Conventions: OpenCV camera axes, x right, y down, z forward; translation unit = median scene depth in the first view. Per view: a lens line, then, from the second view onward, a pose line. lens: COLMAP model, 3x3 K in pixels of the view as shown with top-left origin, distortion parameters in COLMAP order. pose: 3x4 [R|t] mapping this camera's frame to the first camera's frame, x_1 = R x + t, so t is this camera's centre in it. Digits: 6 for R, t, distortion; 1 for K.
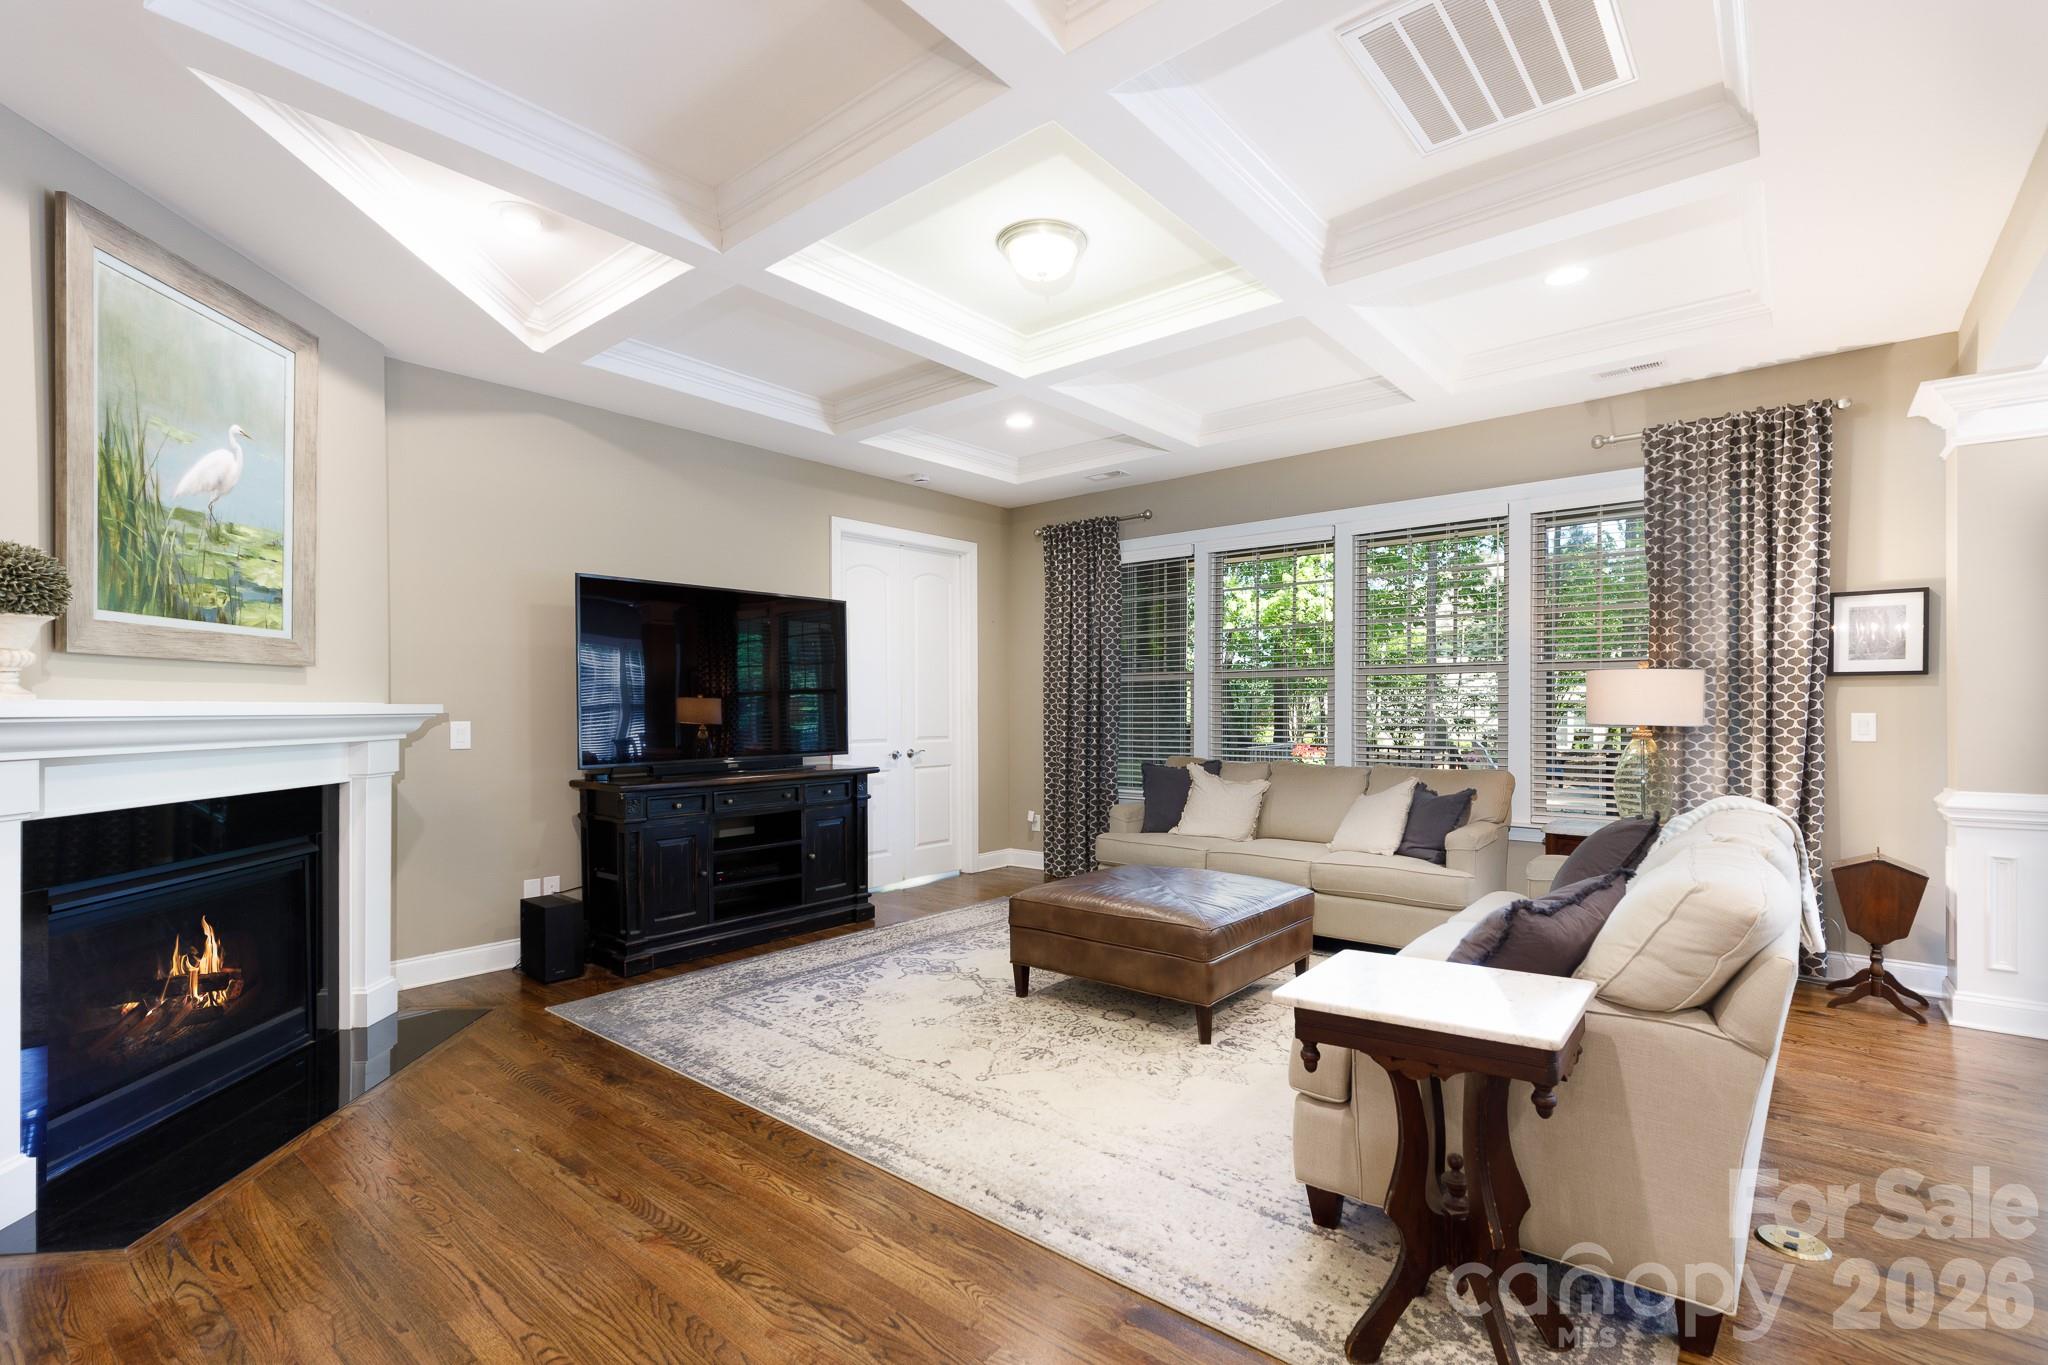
lens RADIAL K [[934.1, 0, 1019.2], [0, 934.1, 706.2], [0, 0, 1]] dist [-0.000027, 0.000146]
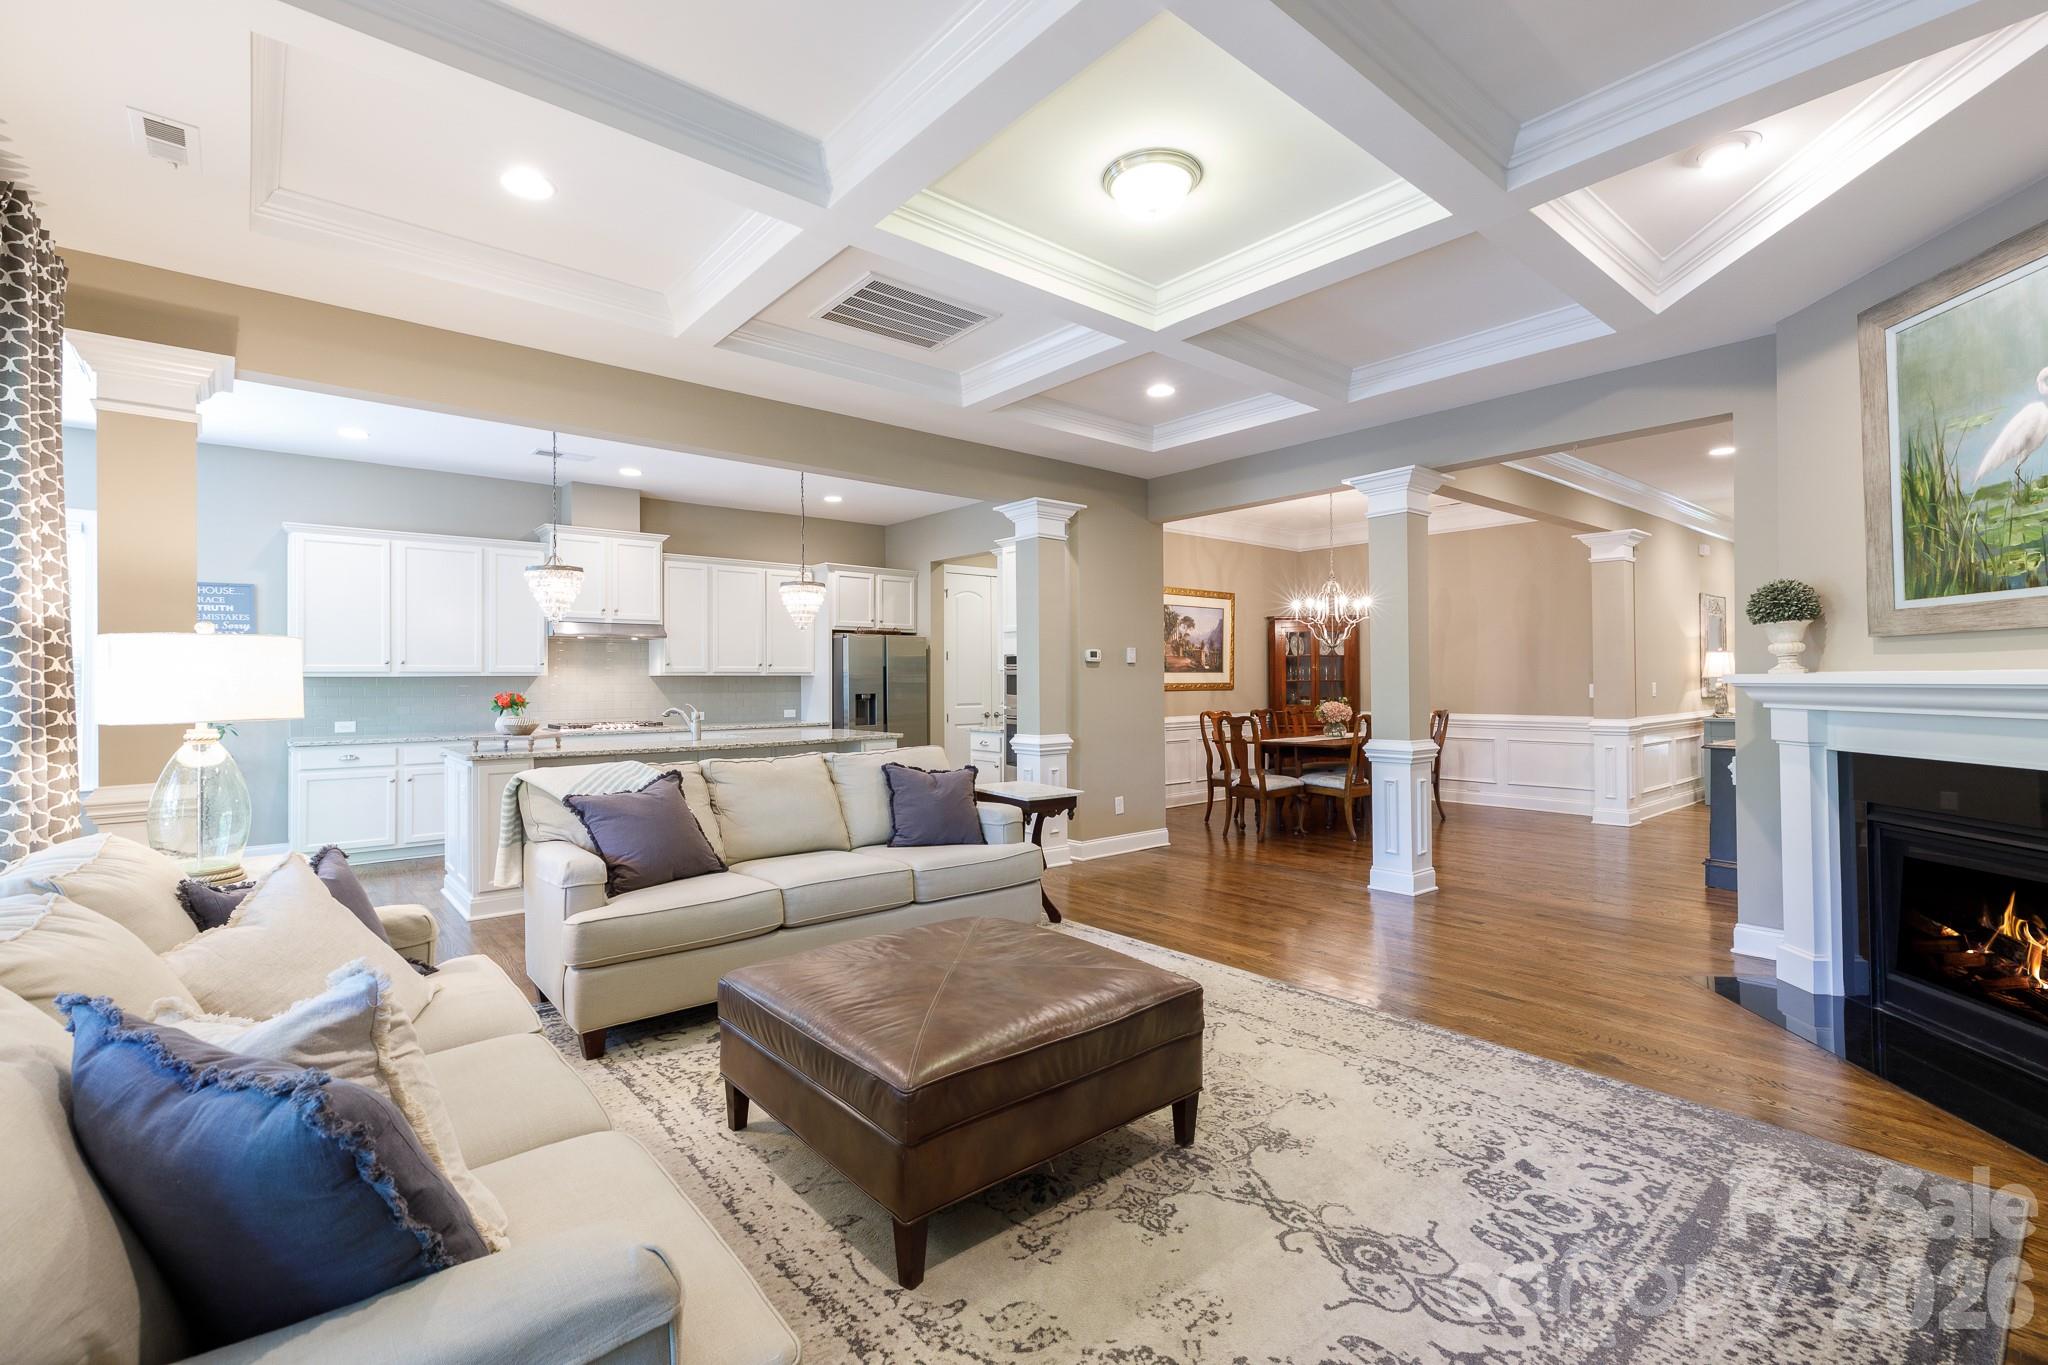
lens RADIAL K [[914.8, 0, 1024.0], [0, 914.8, 682.5], [0, 0, 1]] dist [-0.001688, -0.000069]
pose [[-0.986727, 0.007511, 0.162213, 0.008818], [0.007377, 0.999972, -0.001430, 0.001989], [-0.162219, -0.000214, -0.986755, 2.073062]]
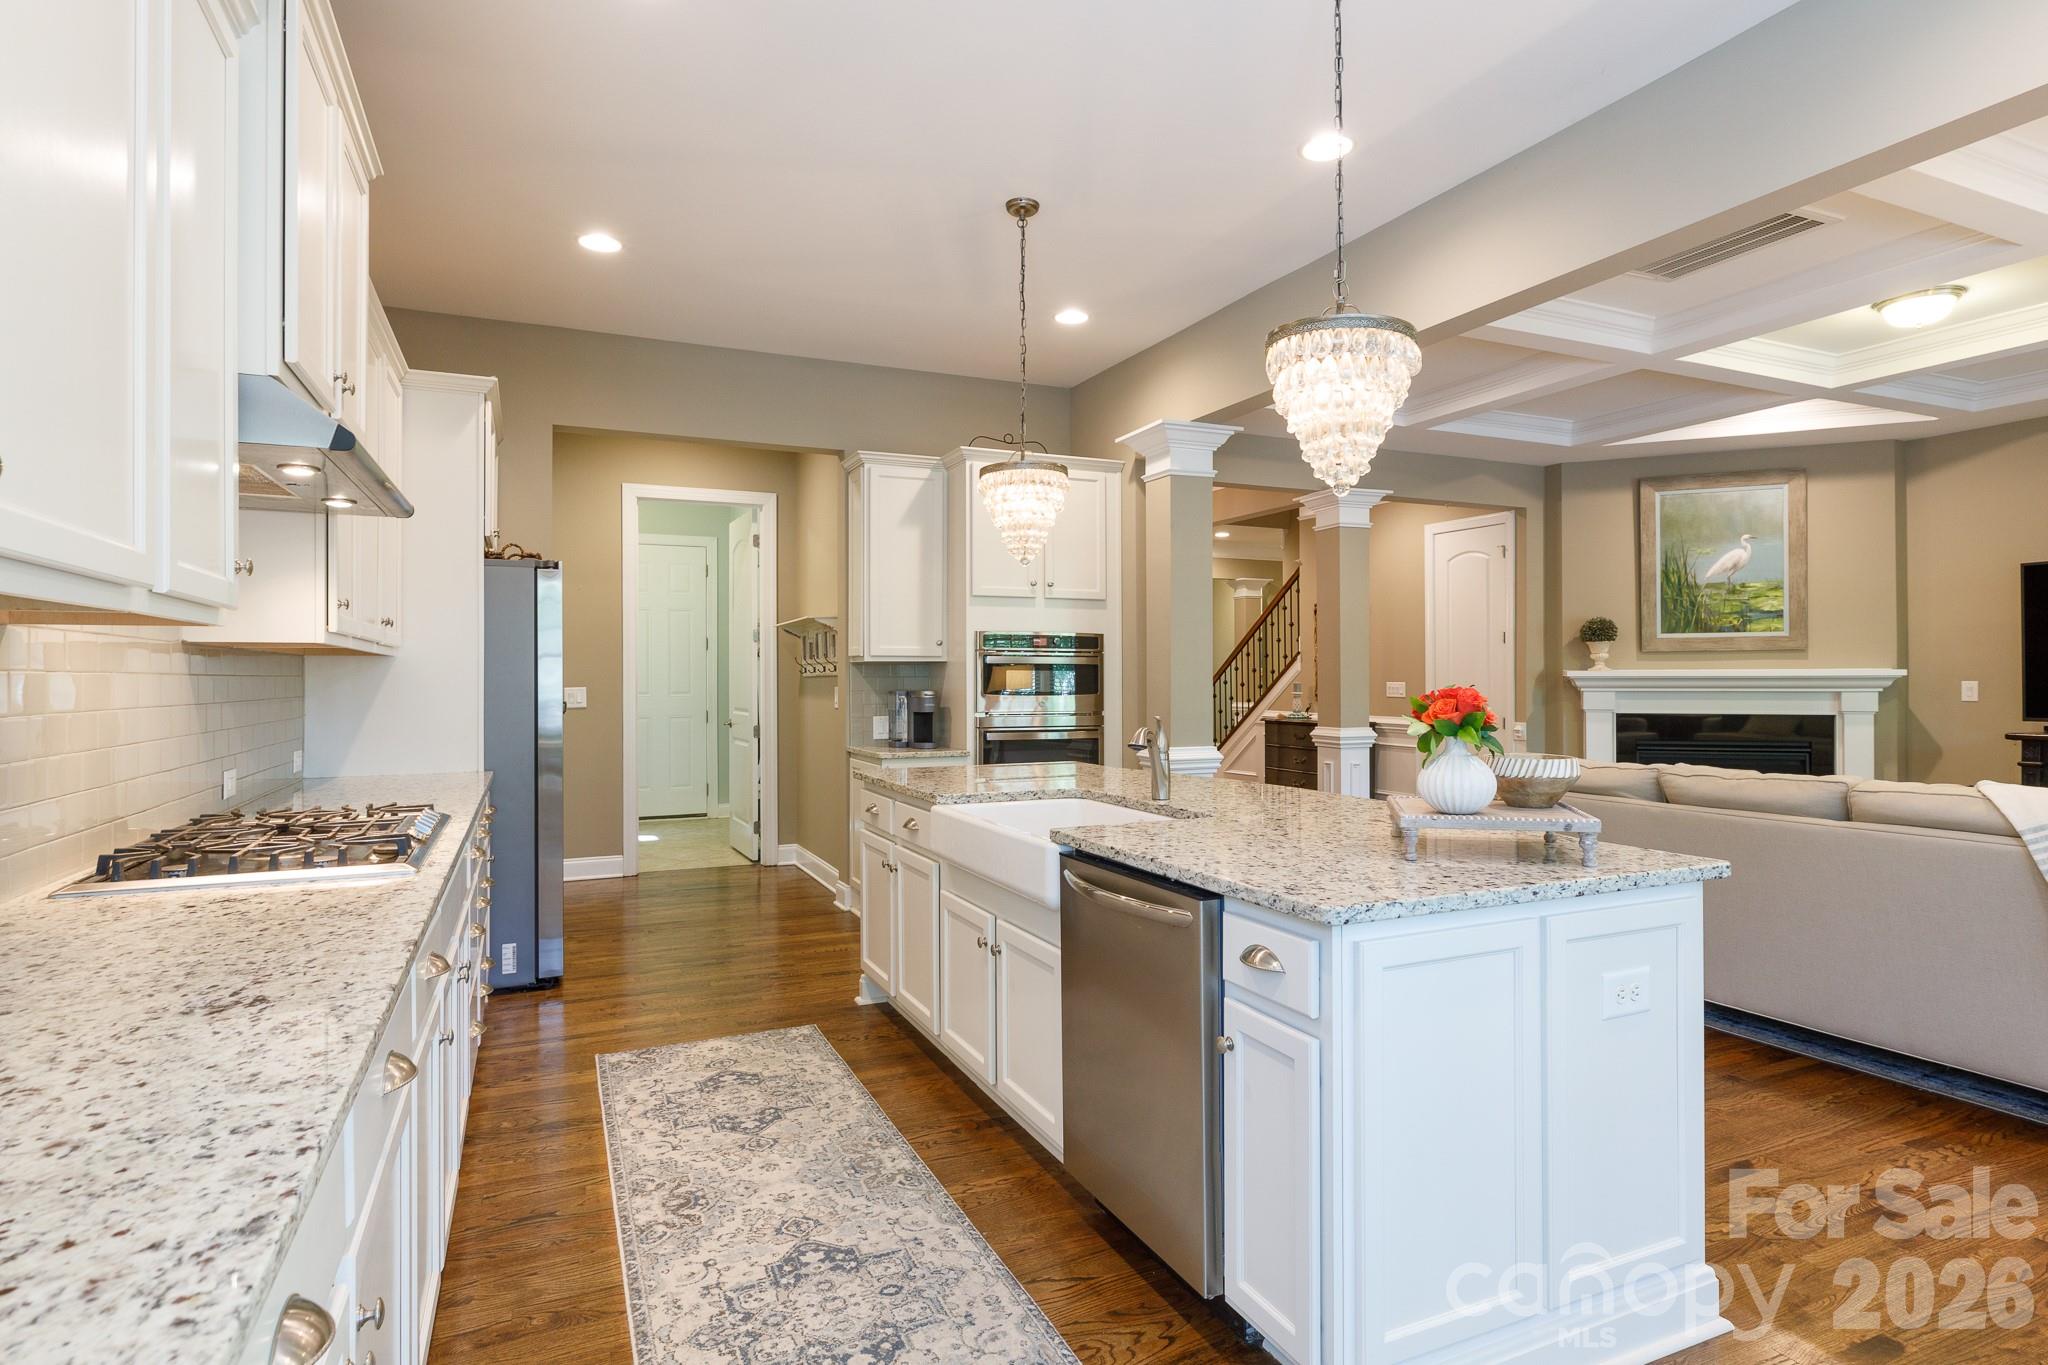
lens RADIAL K [[1081.0, 0, 1024.0], [0, 1081.0, 682.5], [0, 0, 1]] dist [0.004397, 0.000699]
pose [[-0.430217, 0.010877, -0.902660, 2.032091], [0.005413, 0.999941, 0.009469, -0.006765], [0.902709, -0.000813, -0.430251, 0.598043]]
